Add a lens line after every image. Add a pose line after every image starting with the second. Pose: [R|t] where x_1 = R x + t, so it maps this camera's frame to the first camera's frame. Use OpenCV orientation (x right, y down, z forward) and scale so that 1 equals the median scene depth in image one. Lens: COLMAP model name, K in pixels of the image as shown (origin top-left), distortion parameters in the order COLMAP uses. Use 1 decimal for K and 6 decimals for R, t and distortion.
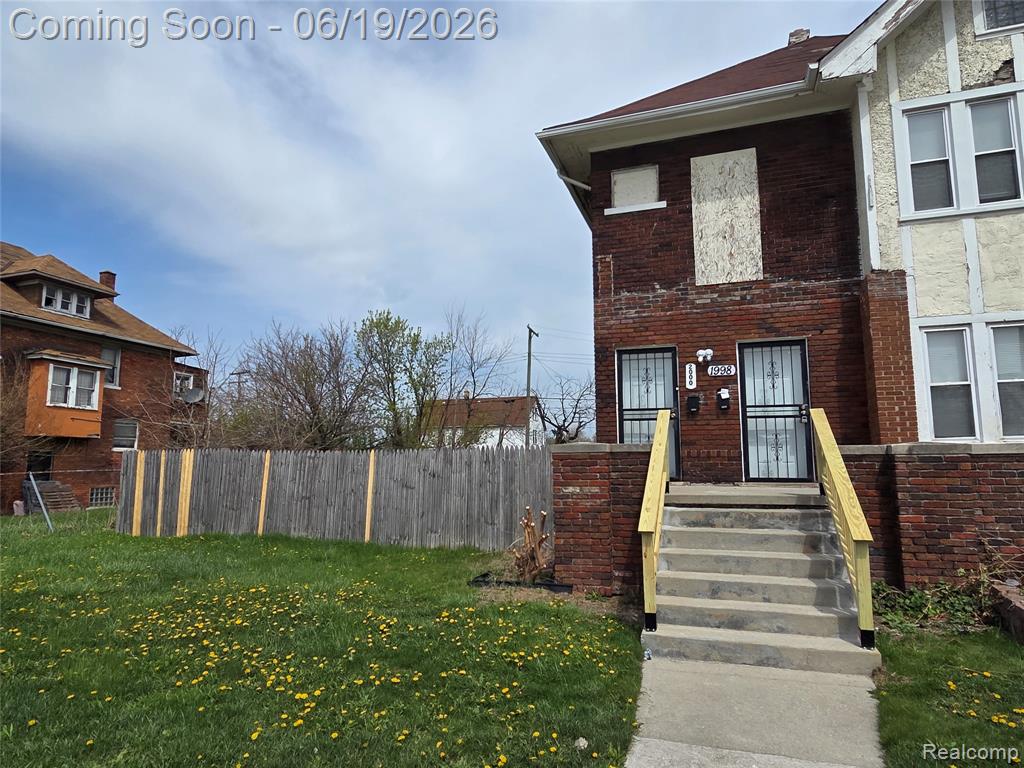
lens RADIAL K [[623.5, 0, 515.0], [0, 623.5, 387.3], [0, 0, 1]] dist [0.000770, 0.001501]
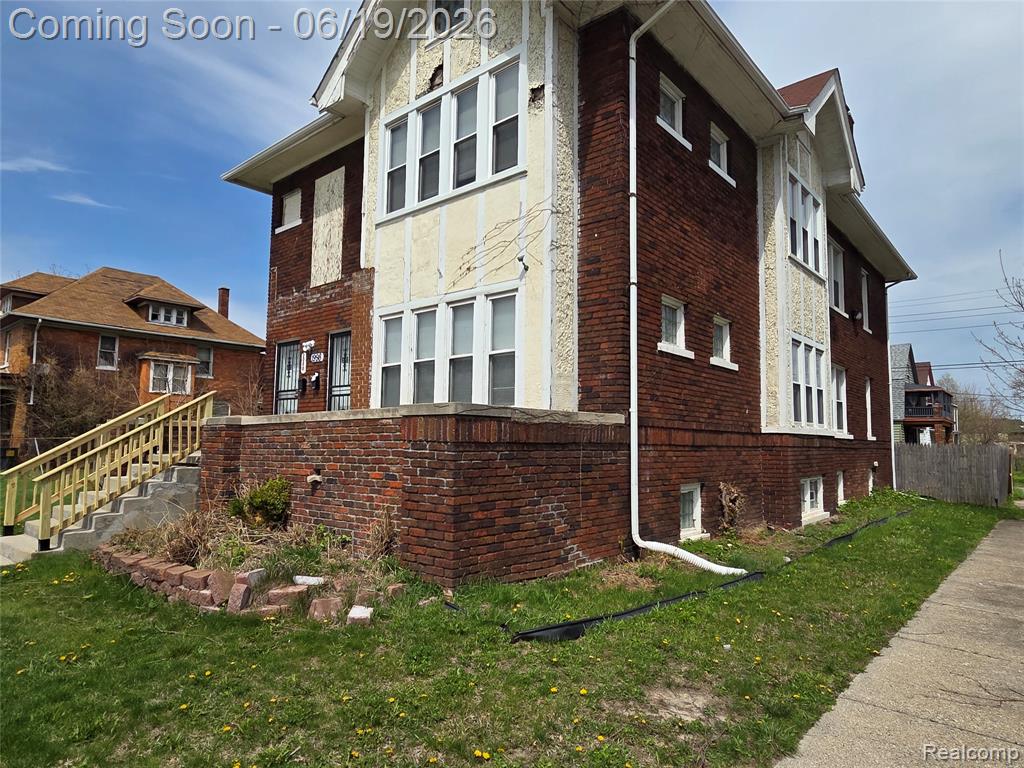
lens RADIAL K [[623.5, 0, 512.9], [0, 623.5, 381.9], [0, 0, 1]] dist [0.000770, 0.001501]
pose [[0.929933, -0.026804, -0.366750, 1.085297], [0.038829, 0.998922, 0.025449, 0.004091], [0.365672, -0.037906, 0.929972, 0.009080]]
